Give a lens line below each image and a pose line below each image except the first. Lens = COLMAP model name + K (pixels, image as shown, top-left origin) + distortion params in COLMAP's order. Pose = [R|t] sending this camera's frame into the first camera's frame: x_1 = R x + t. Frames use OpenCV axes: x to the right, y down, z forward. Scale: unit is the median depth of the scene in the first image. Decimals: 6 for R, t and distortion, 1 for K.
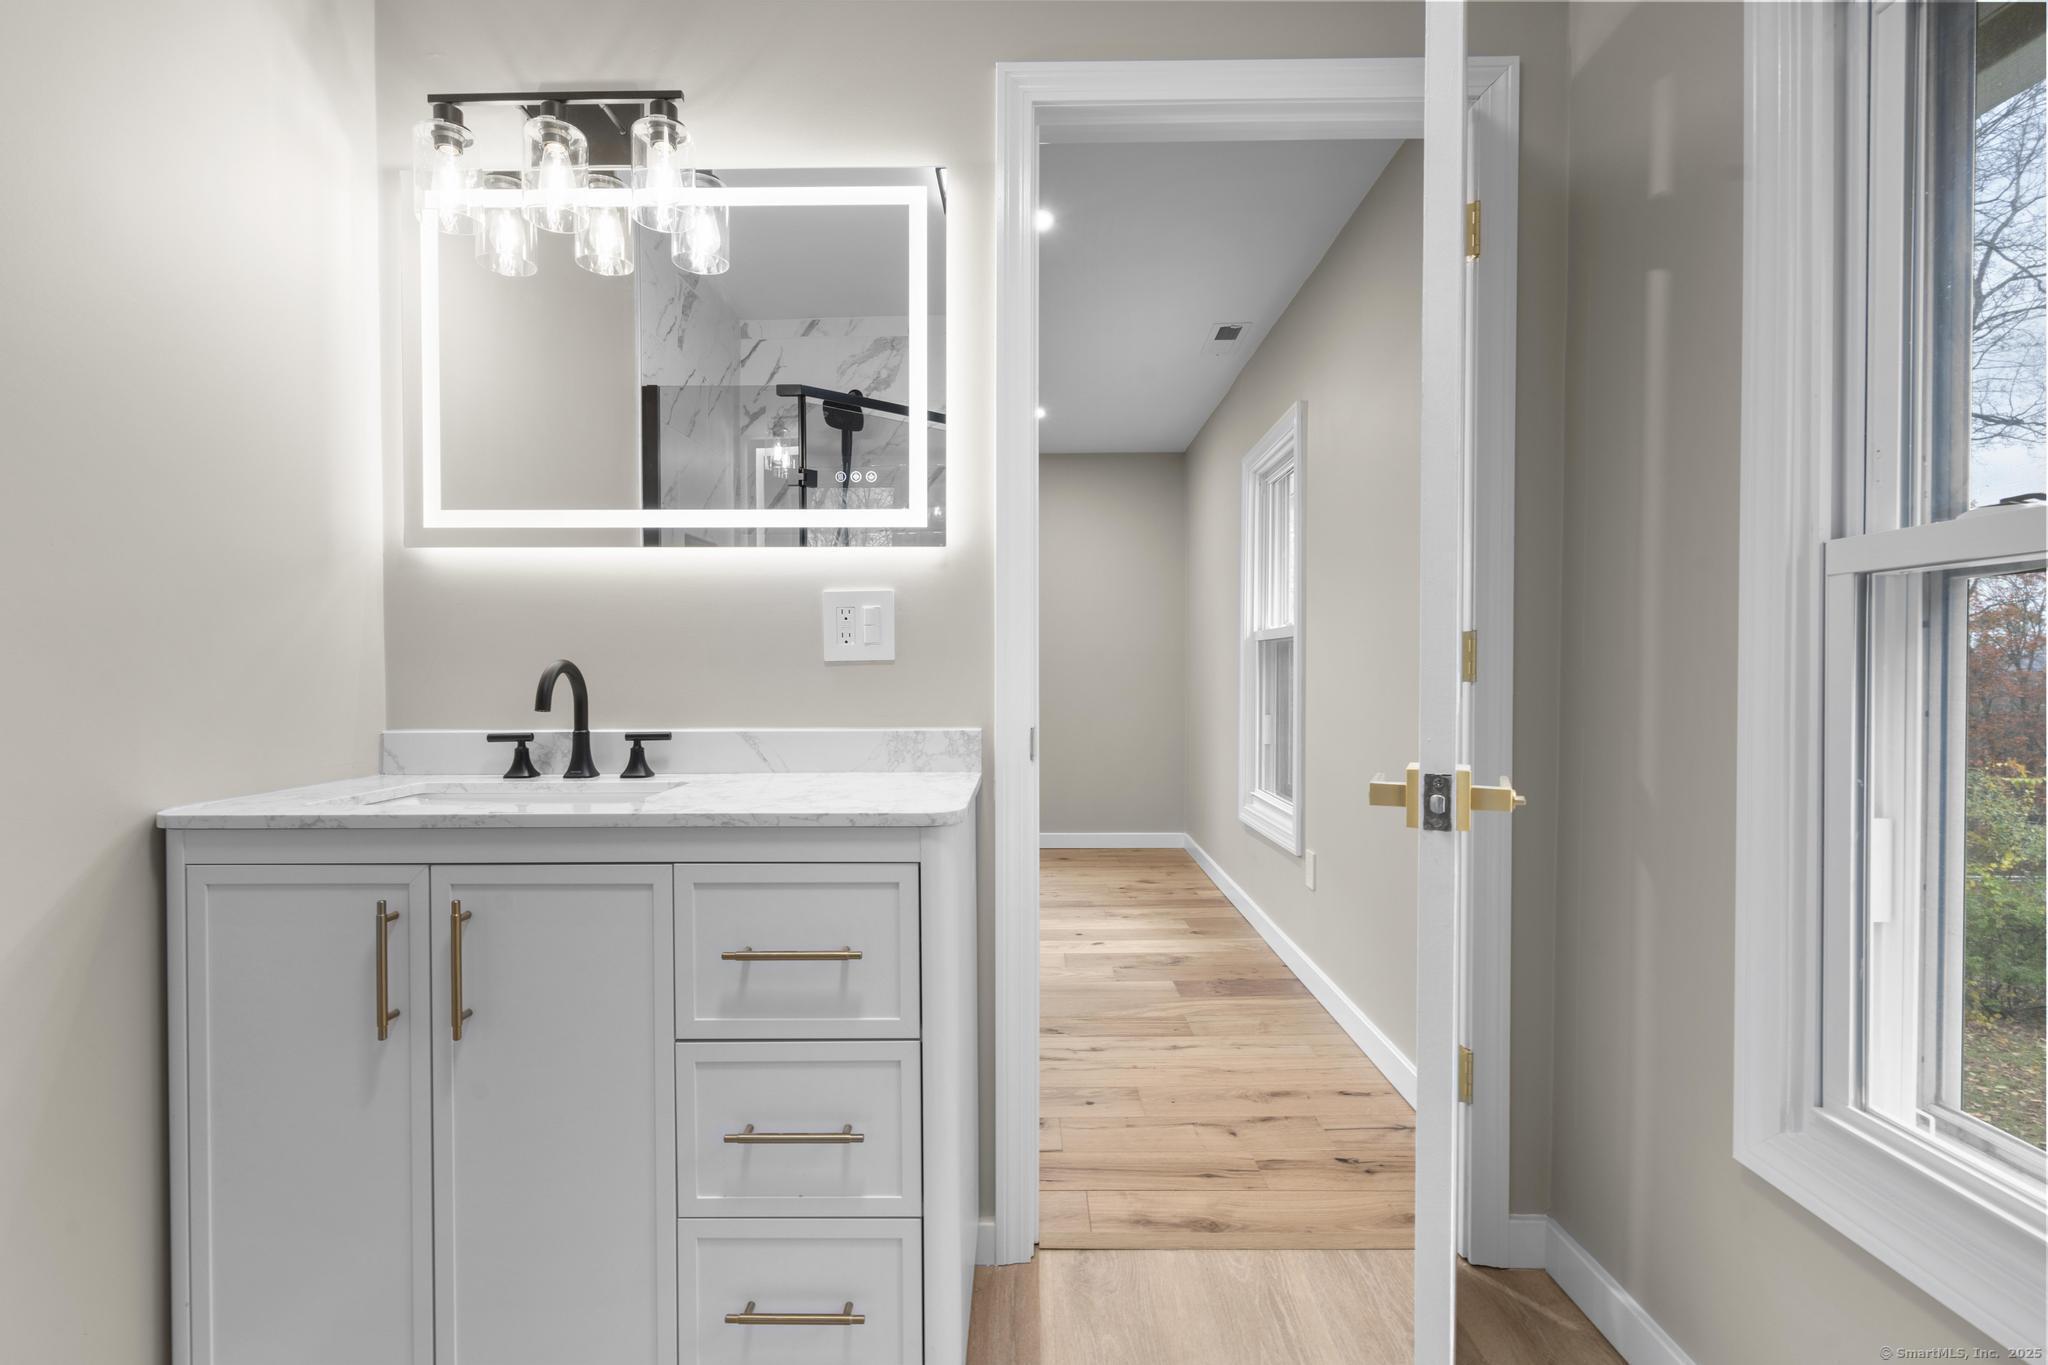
lens RADIAL K [[938.9, 0, 1010.8], [0, 938.9, 674.5], [0, 0, 1]] dist [-0.004414, 0.003955]
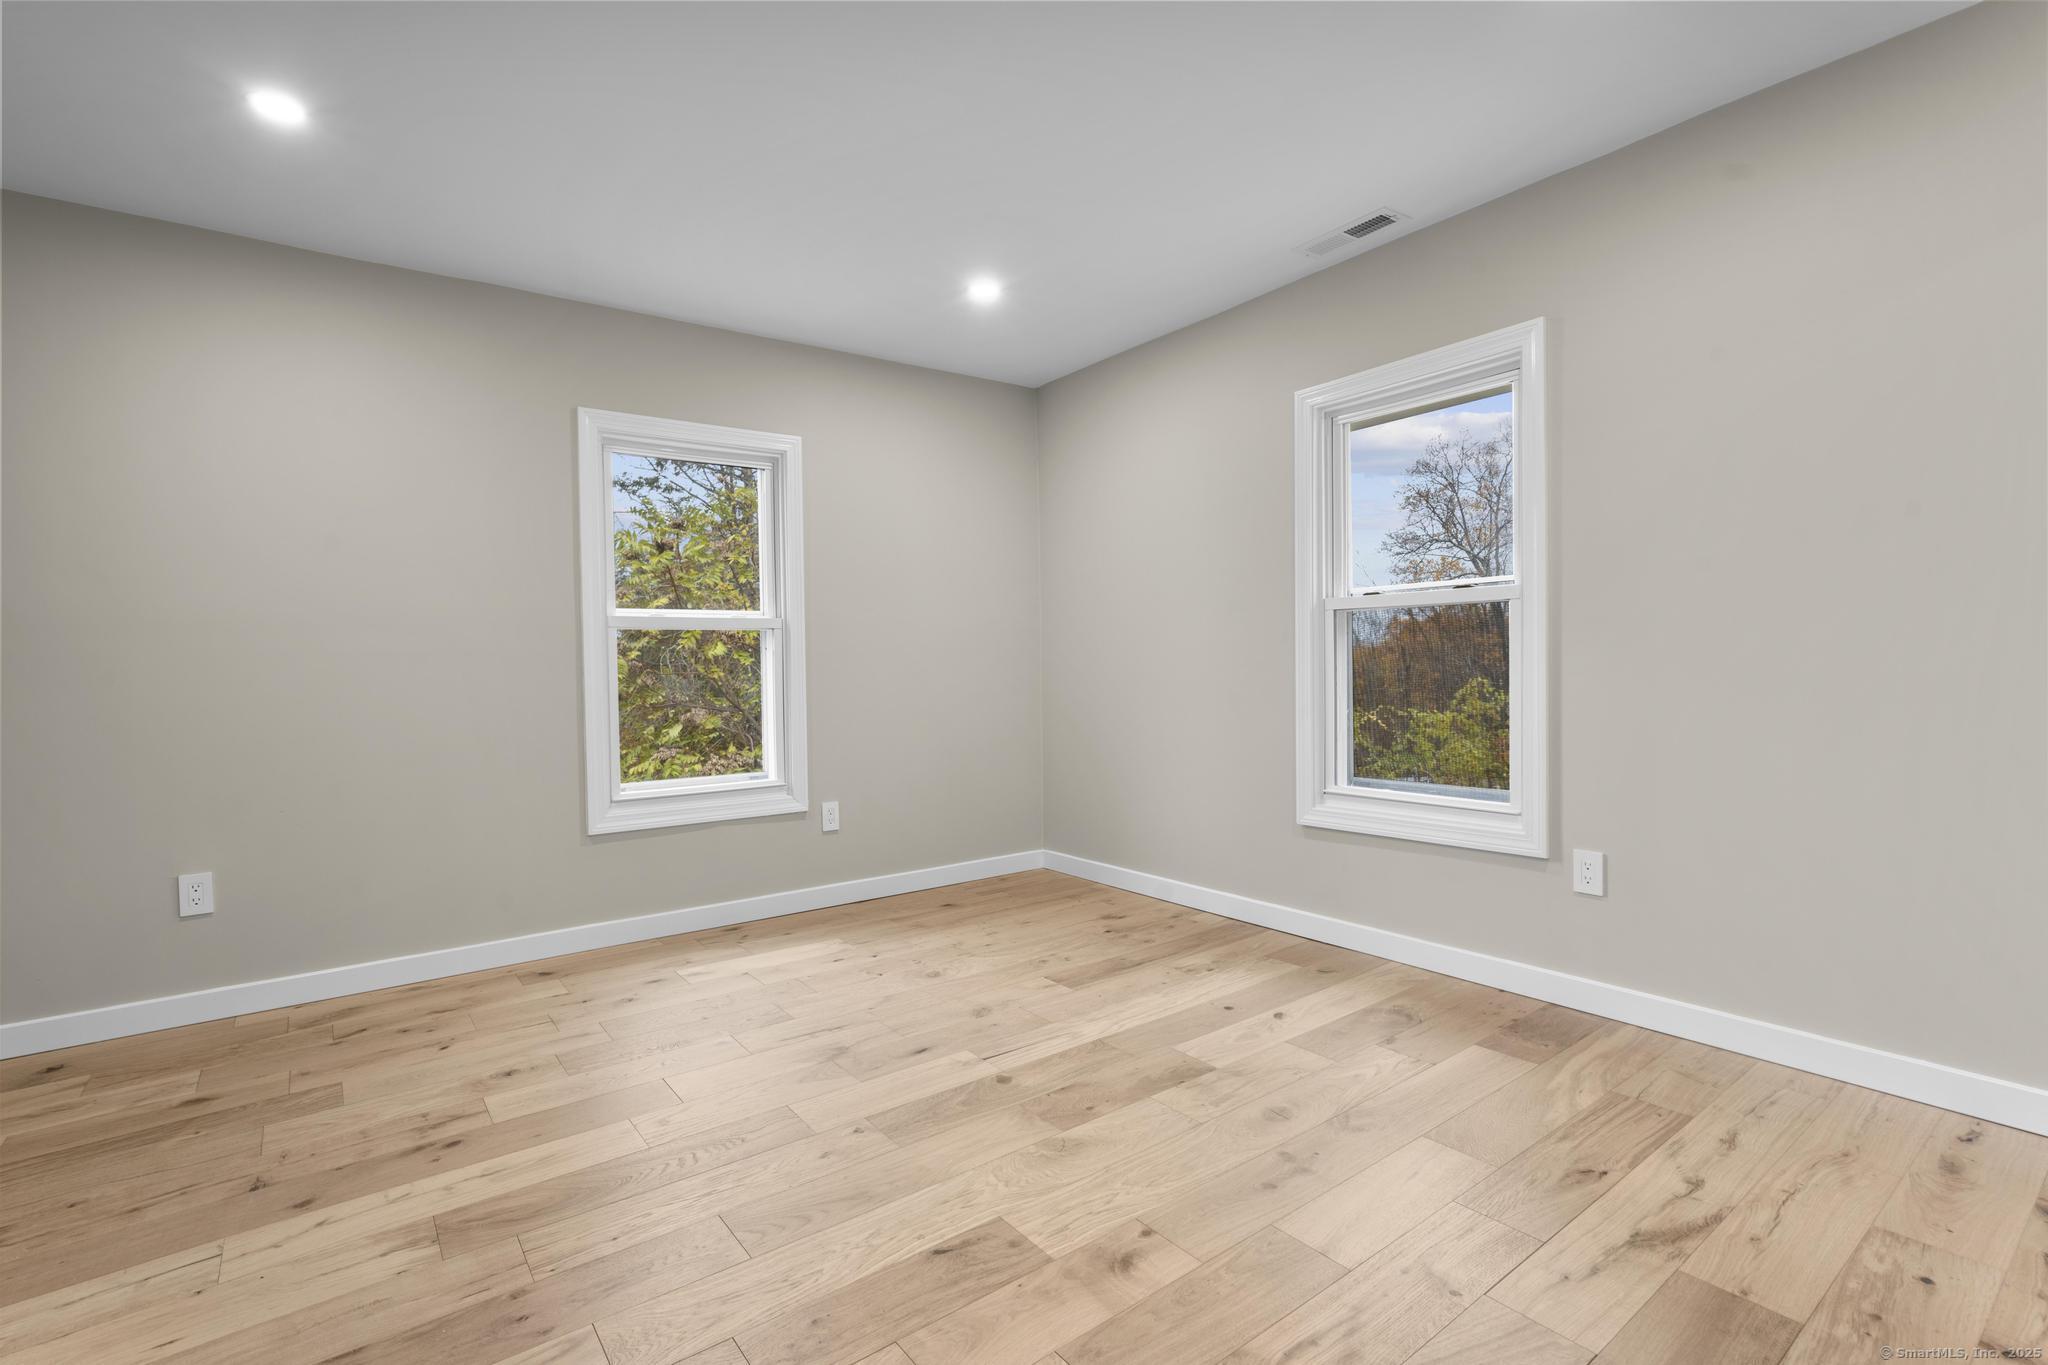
lens RADIAL K [[938.9, 0, 1018.6], [0, 938.9, 676.9], [0, 0, 1]] dist [-0.004414, 0.003955]
pose [[0.796328, -0.025658, 0.604320, -0.628570], [0.021358, 0.999670, 0.014299, 0.007673], [-0.604487, 0.001520, 0.796613, 0.665187]]
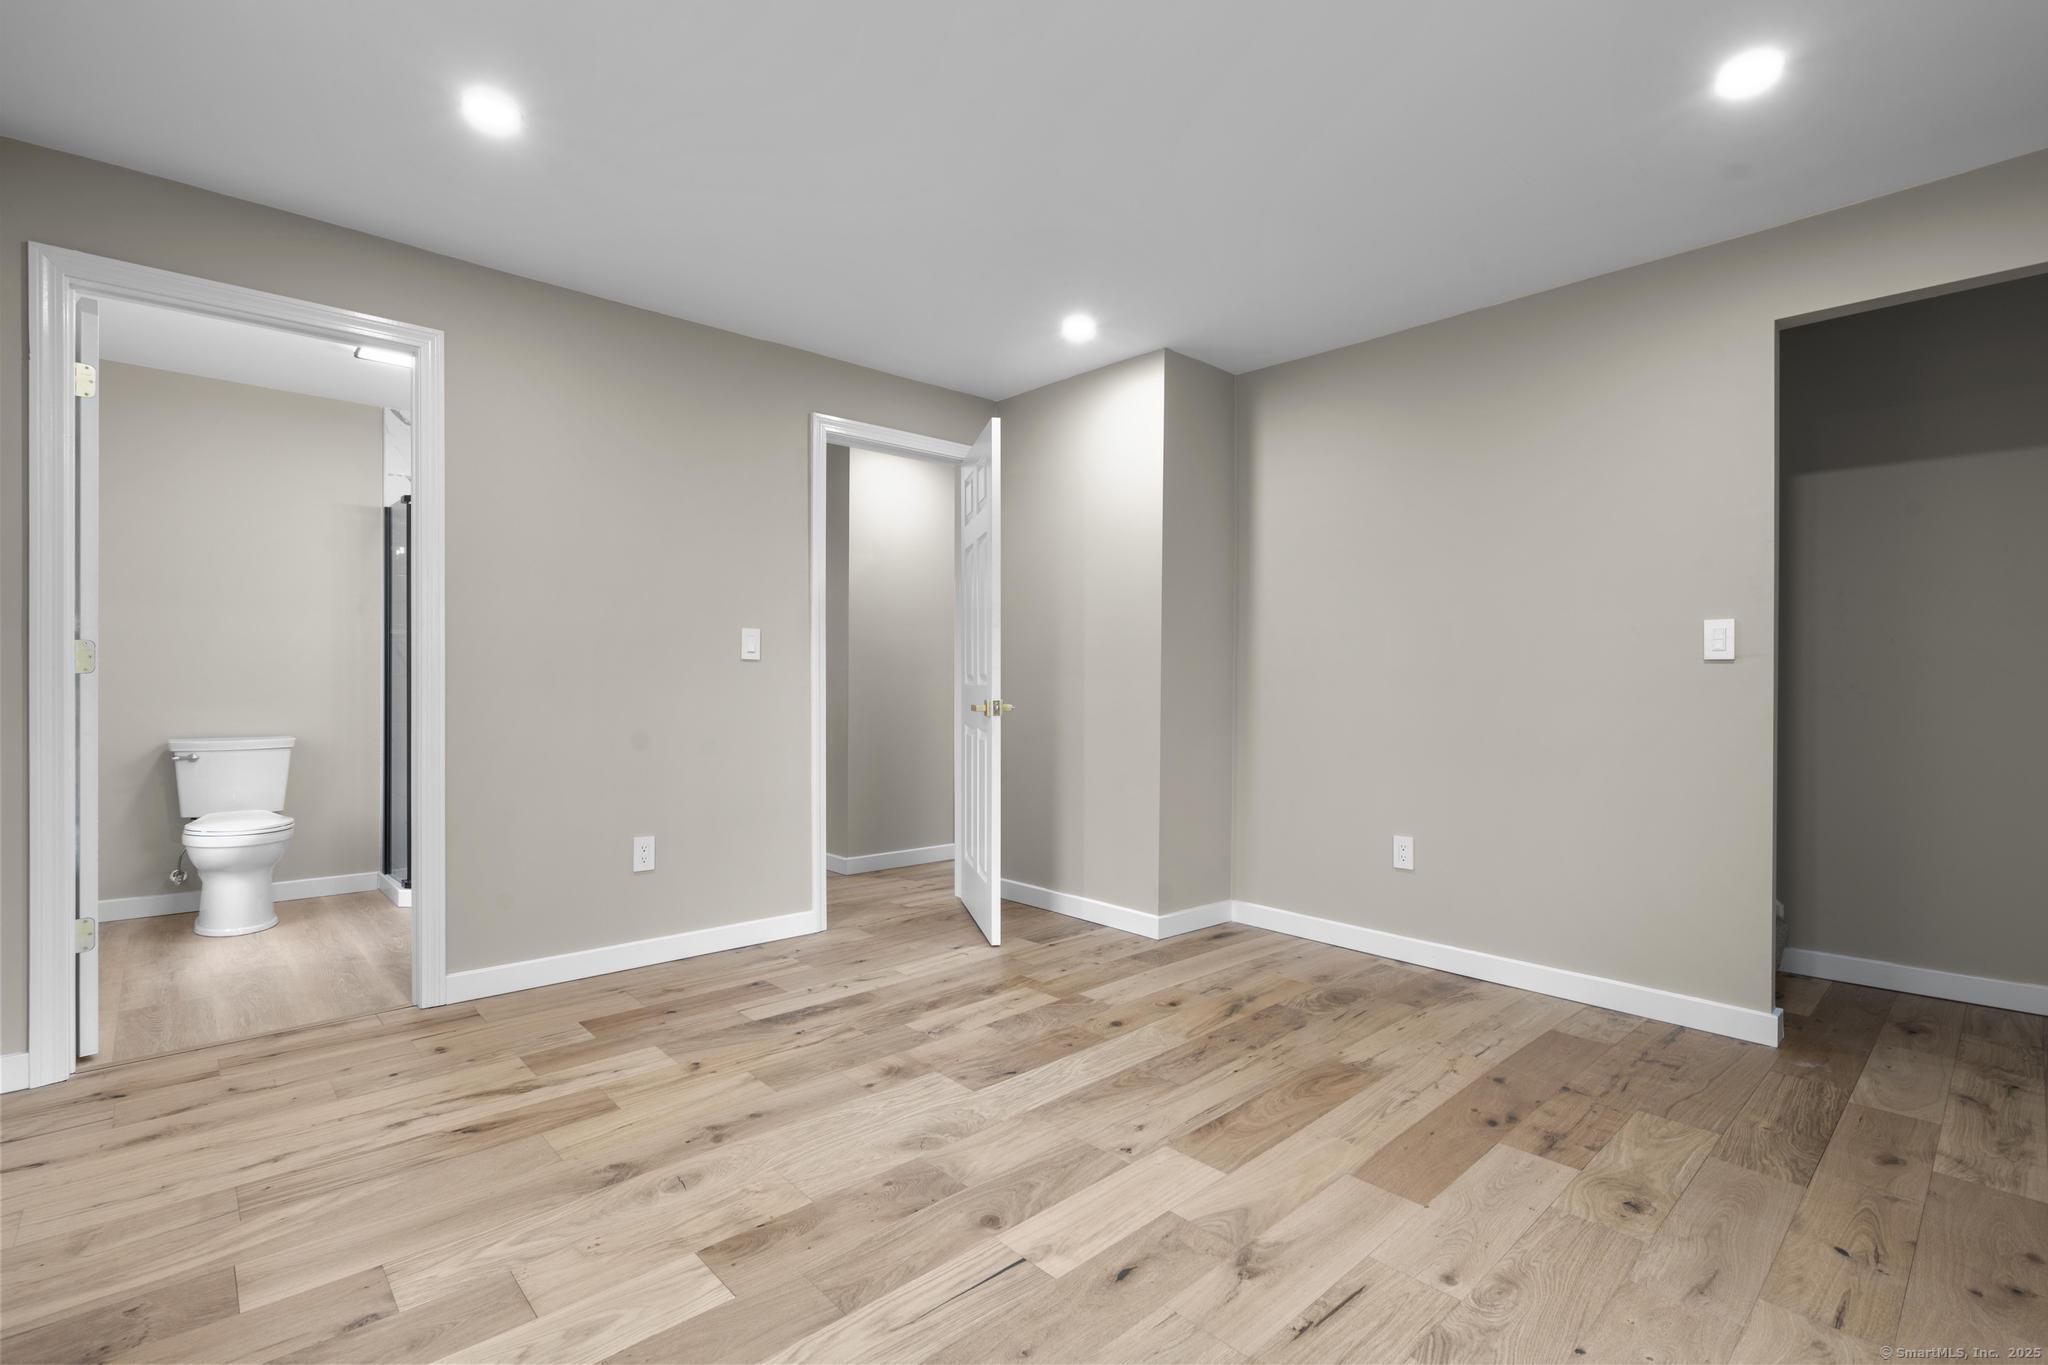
lens RADIAL K [[938.9, 0, 1026.8], [0, 938.9, 687.9], [0, 0, 1]] dist [-0.004414, 0.003955]
pose [[-0.728743, 0.001880, -0.684784, 0.223711], [-0.005769, 0.999944, 0.008885, 0.002978], [0.684763, 0.010426, -0.728692, 1.751152]]
